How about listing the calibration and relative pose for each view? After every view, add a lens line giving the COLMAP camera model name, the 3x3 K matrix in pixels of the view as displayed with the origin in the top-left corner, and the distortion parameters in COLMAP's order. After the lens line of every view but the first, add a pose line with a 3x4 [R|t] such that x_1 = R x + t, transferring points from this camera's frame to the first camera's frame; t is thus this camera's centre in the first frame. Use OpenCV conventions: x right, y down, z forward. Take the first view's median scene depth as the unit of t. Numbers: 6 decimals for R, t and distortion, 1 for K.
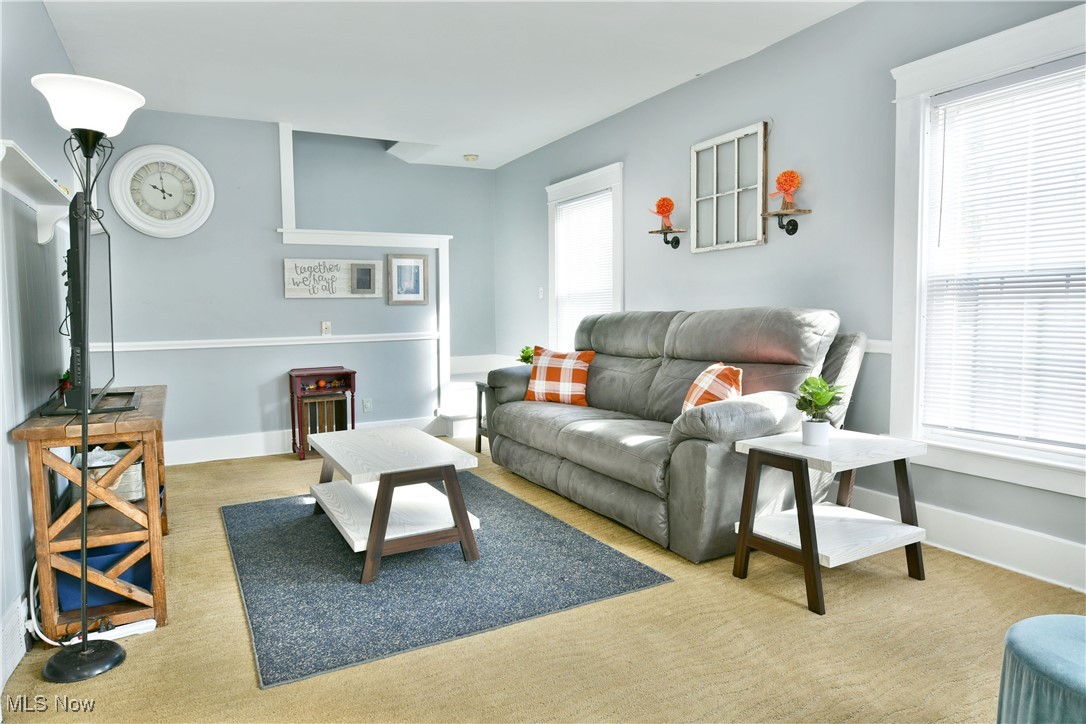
lens RADIAL K [[664.8, 0, 528.3], [0, 664.8, 353.6], [0, 0, 1]] dist [-0.011199, -0.005264]
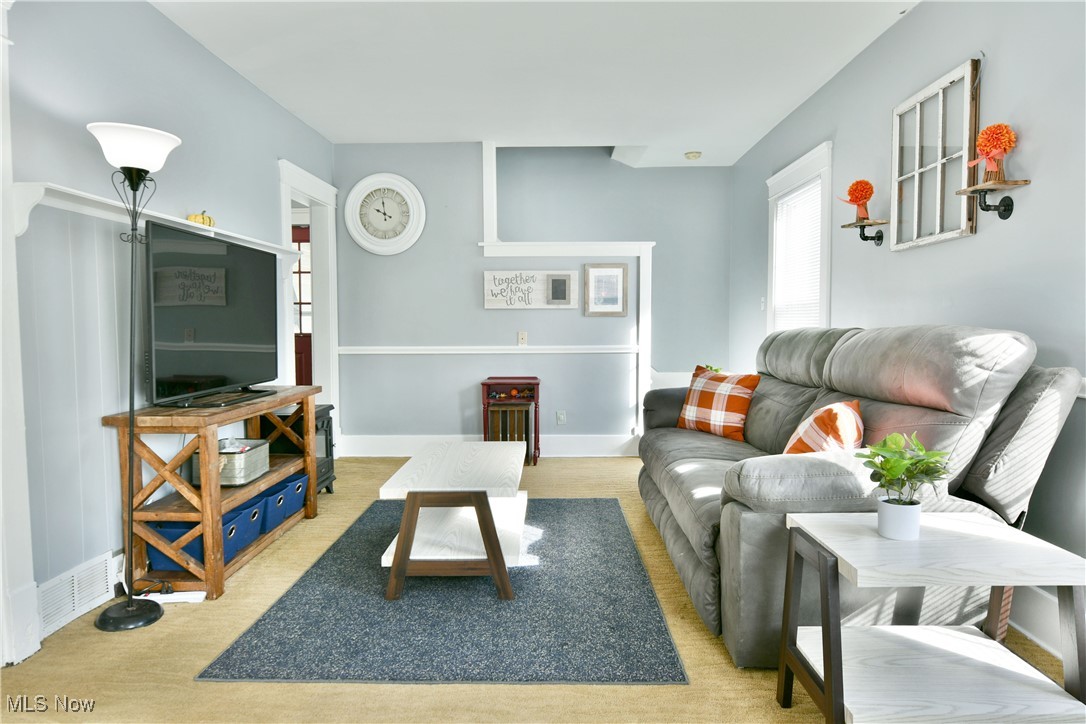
lens RADIAL K [[664.8, 0, 541.3], [0, 664.8, 358.1], [0, 0, 1]] dist [-0.011199, -0.005264]
pose [[0.874536, 0.039580, -0.483343, 0.348960], [-0.043320, 0.999055, 0.003430, -0.021230], [0.483022, 0.017939, 0.875424, 0.203843]]
